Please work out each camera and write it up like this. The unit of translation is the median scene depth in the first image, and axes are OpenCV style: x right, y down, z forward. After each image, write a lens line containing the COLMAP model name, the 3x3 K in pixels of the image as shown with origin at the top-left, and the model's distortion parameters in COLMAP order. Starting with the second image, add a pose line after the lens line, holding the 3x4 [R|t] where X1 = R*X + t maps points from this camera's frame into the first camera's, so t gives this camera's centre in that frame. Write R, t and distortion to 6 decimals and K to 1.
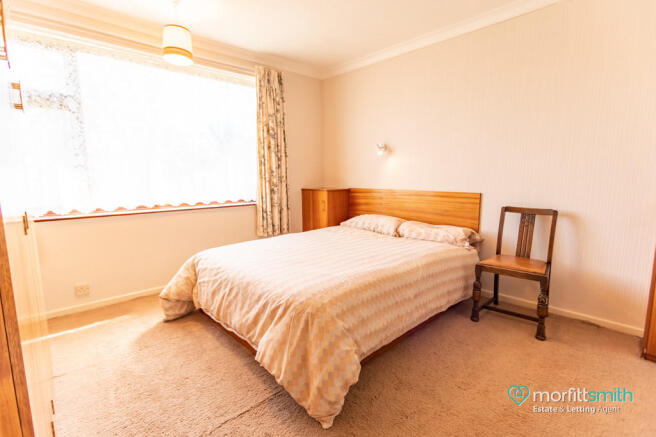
lens RADIAL K [[310.7, 0, 328.0], [0, 310.7, 218.5], [0, 0, 1]] dist [0.000659, 0.001130]
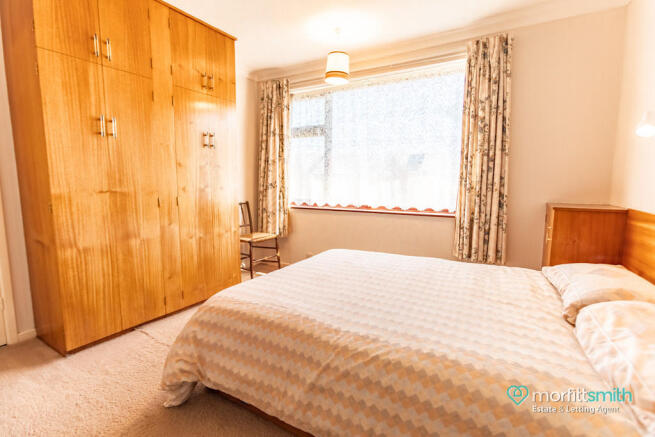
lens RADIAL K [[310.2, 0, 327.5], [0, 310.2, 218.5], [0, 0, 1]] dist [0.000659, 0.001130]
pose [[0.287463, 0.122560, -0.949918, 0.460786], [-0.138494, 0.986675, 0.085391, -0.067700], [0.947726, 0.107011, 0.300607, 0.462644]]
